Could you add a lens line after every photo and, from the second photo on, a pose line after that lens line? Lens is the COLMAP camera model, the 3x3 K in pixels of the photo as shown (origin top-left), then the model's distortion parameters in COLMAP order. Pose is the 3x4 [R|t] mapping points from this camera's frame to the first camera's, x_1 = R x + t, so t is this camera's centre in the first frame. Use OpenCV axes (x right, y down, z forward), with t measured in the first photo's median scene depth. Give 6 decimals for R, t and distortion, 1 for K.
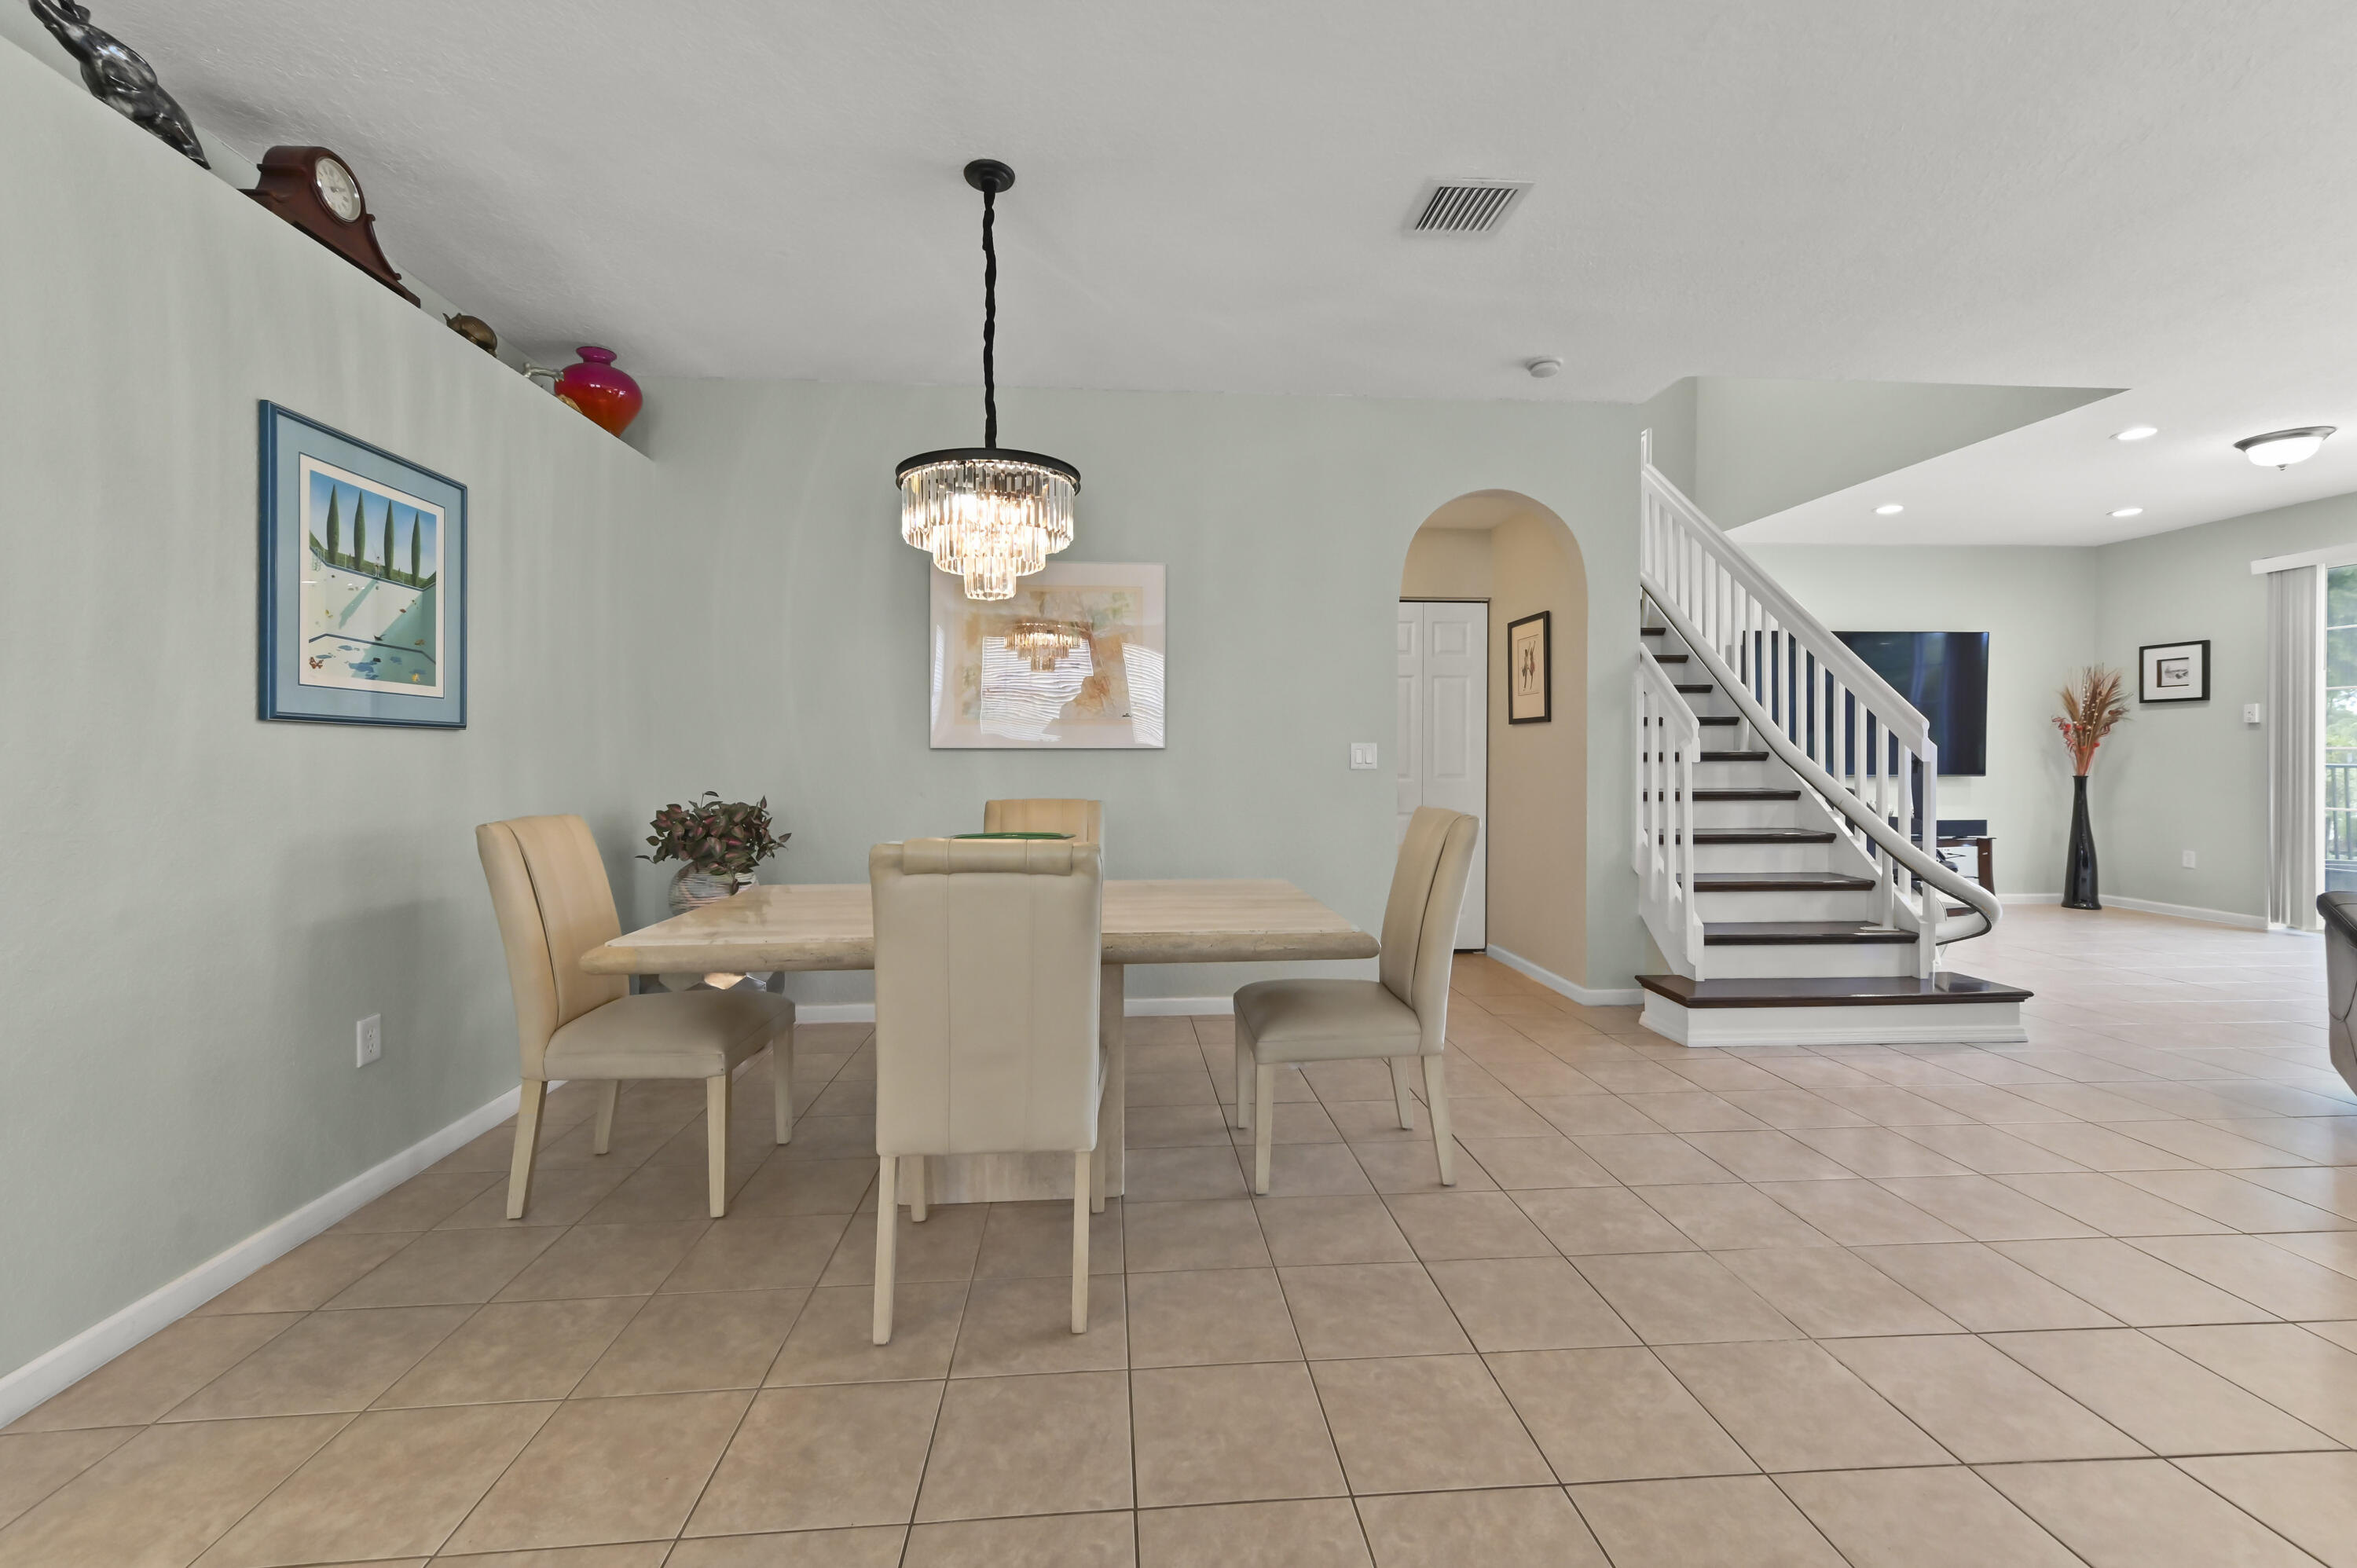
lens RADIAL K [[957.4, 0, 1186.0], [0, 957.4, 759.4], [0, 0, 1]] dist [0.020579, 0.000103]
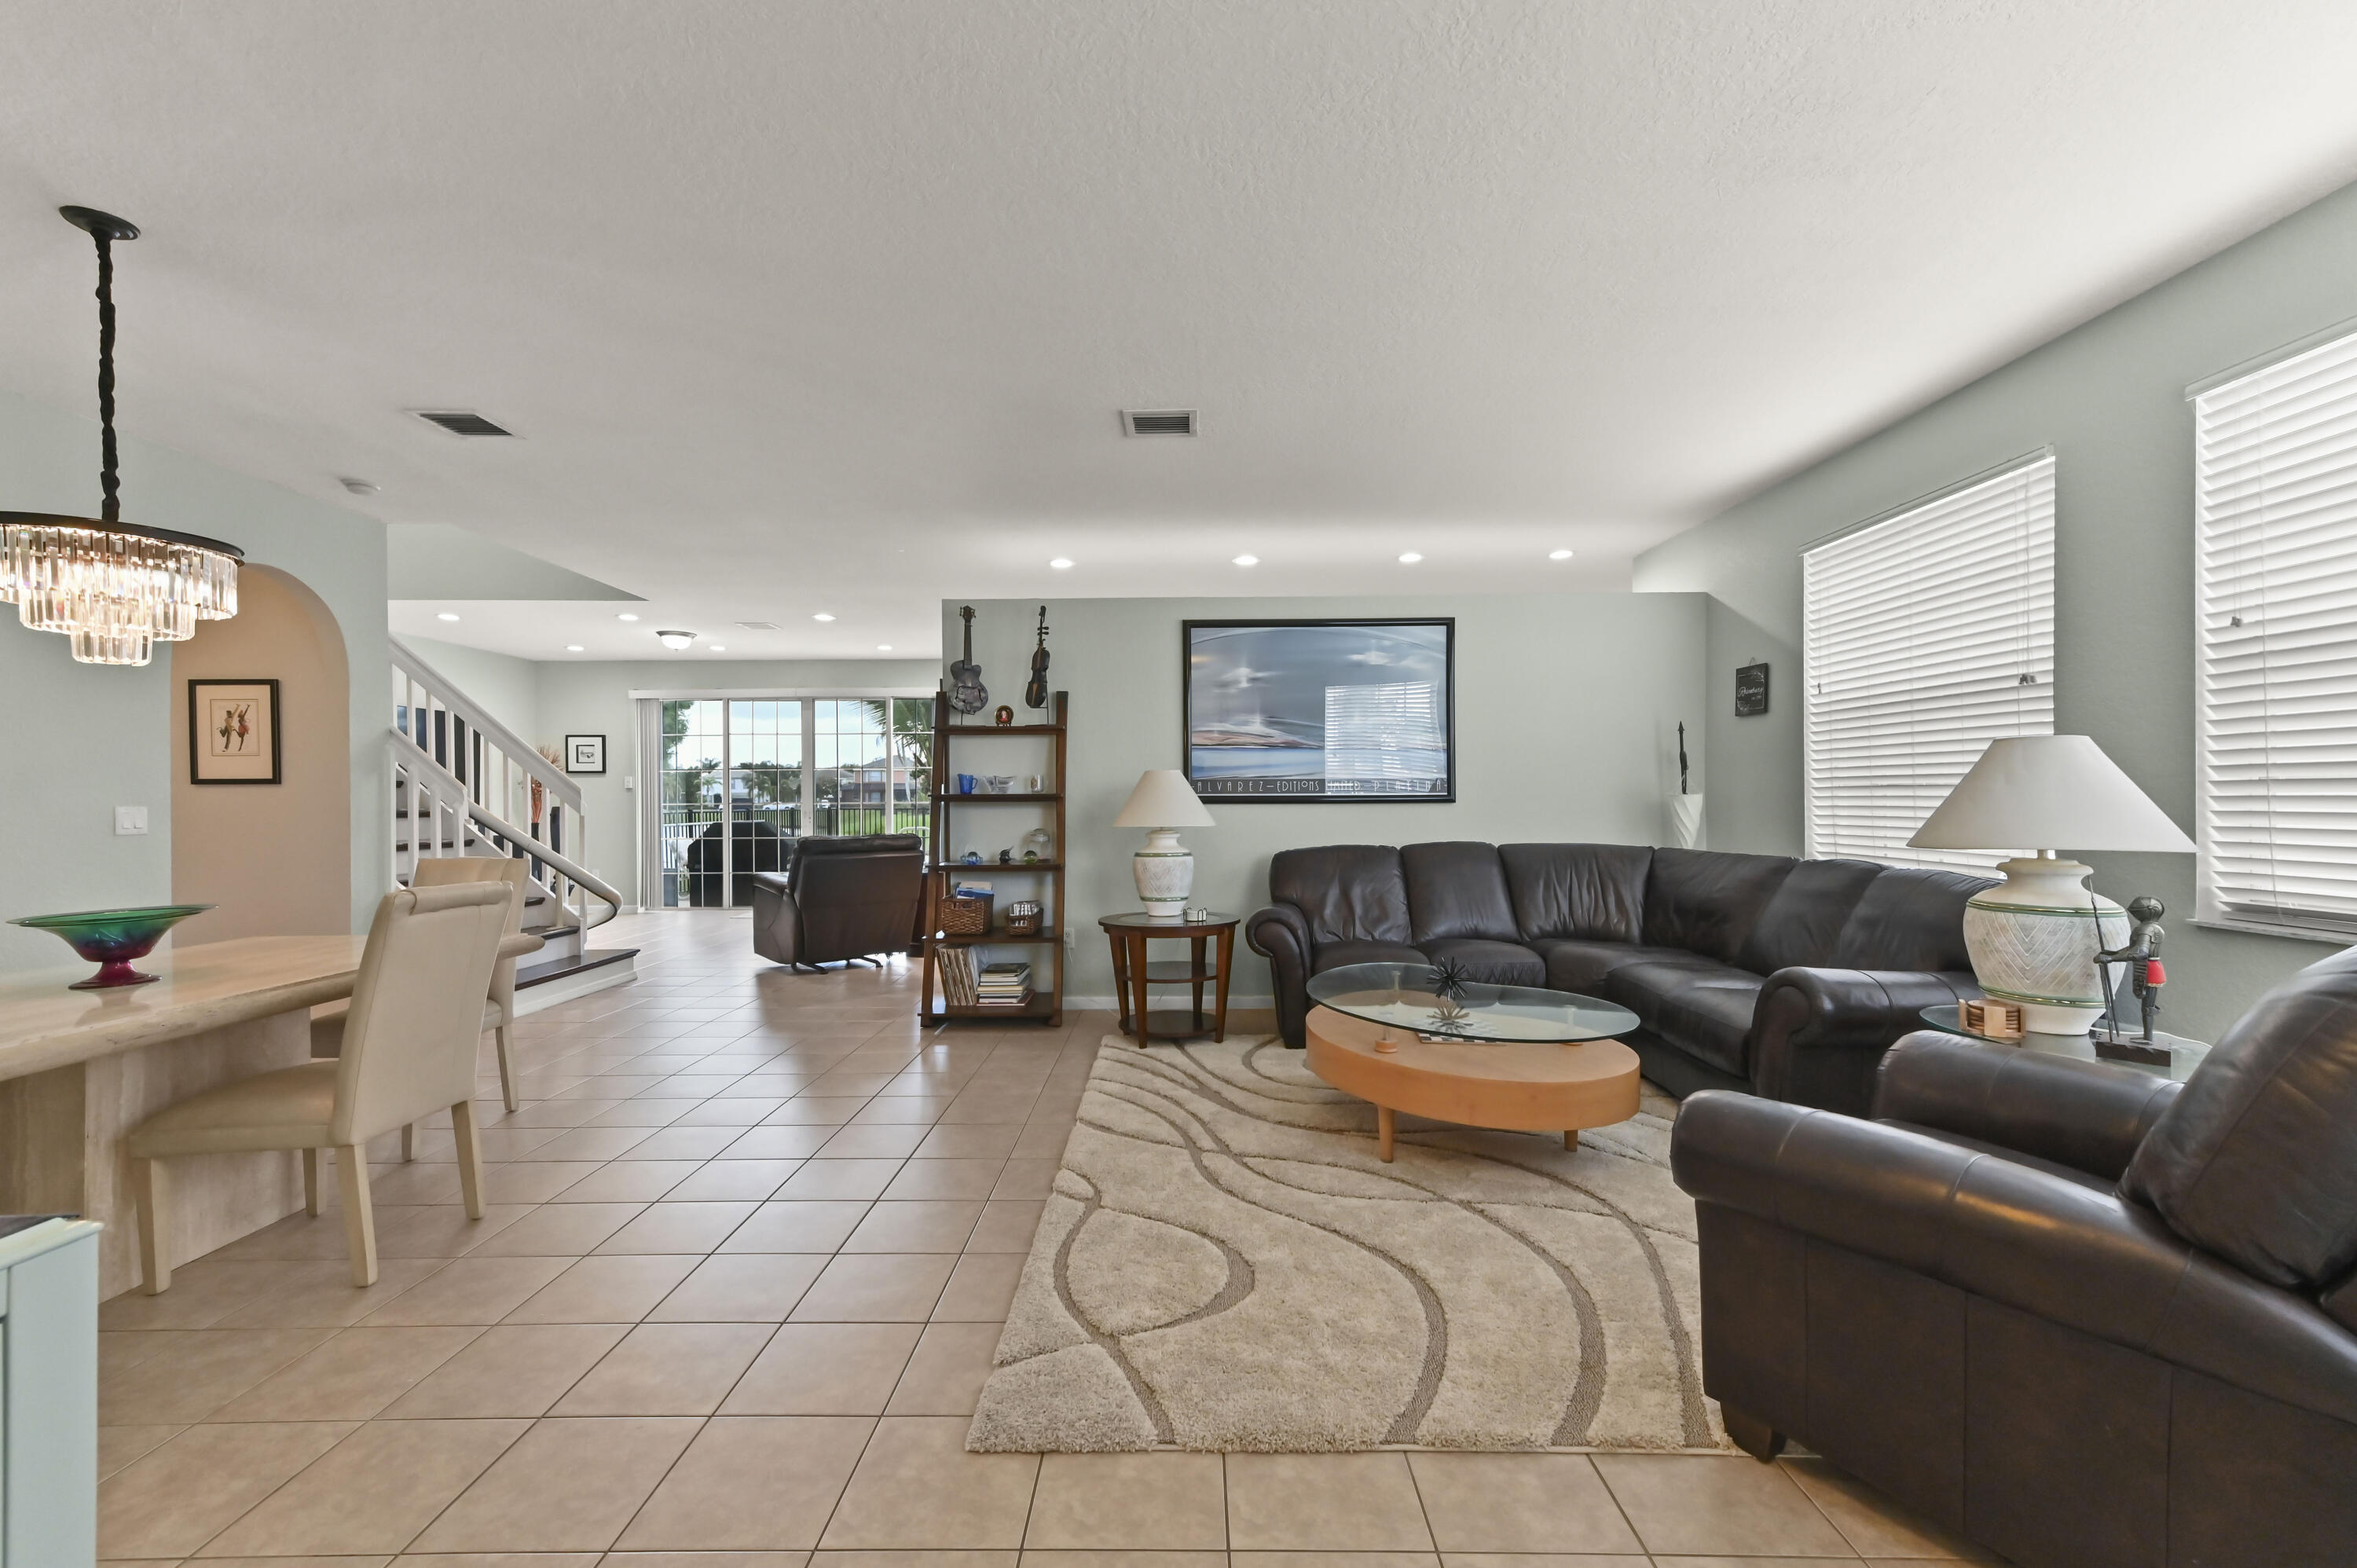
lens RADIAL K [[944.0, 0, 1170.5], [0, 944.0, 791.0], [0, 0, 1]] dist [0.018779, 0.000040]
pose [[0.092150, 0.006987, 0.995721, -0.679937], [0.010945, 0.999908, -0.008029, -0.015110], [-0.995685, 0.011638, 0.092065, -0.086483]]
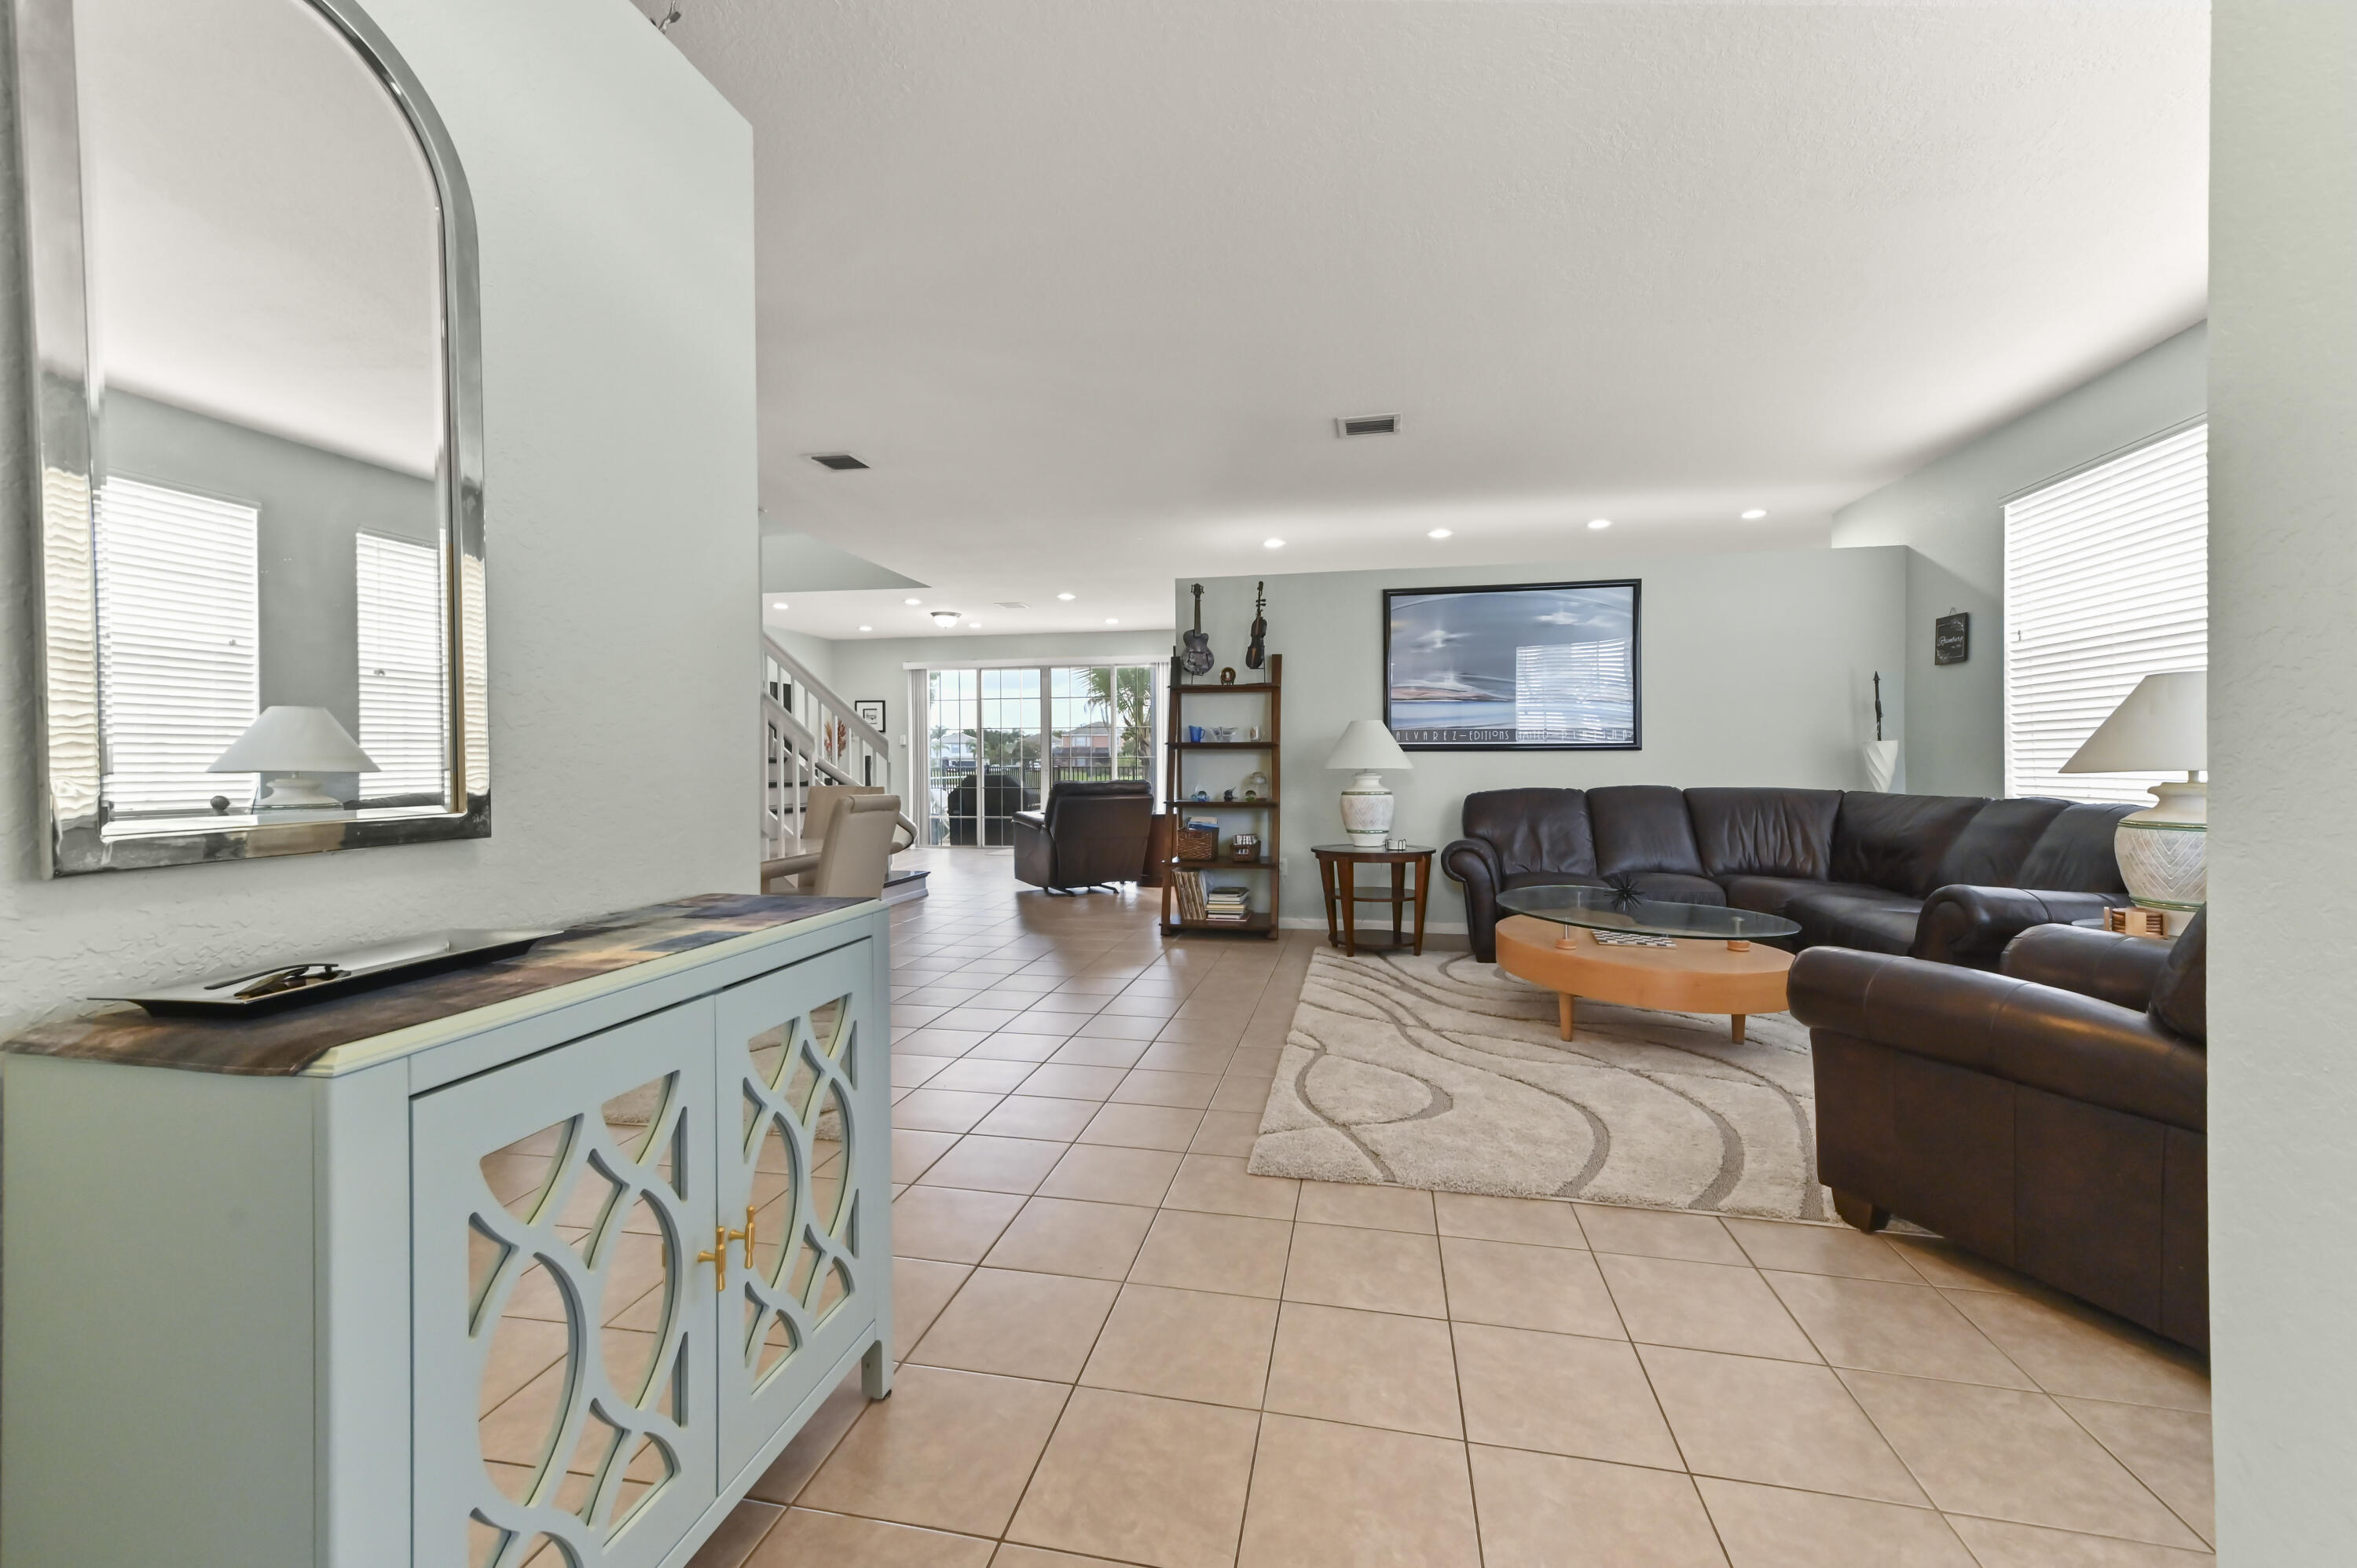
lens RADIAL K [[912.8, 0, 1188.6], [0, 912.8, 756.3], [0, 0, 1]] dist [0.019979, 0.000250]
pose [[0.272226, 0.005484, 0.962218, -0.846740], [0.008517, 0.999931, -0.008108, 0.009866], [-0.962196, 0.010402, 0.272160, -0.079983]]
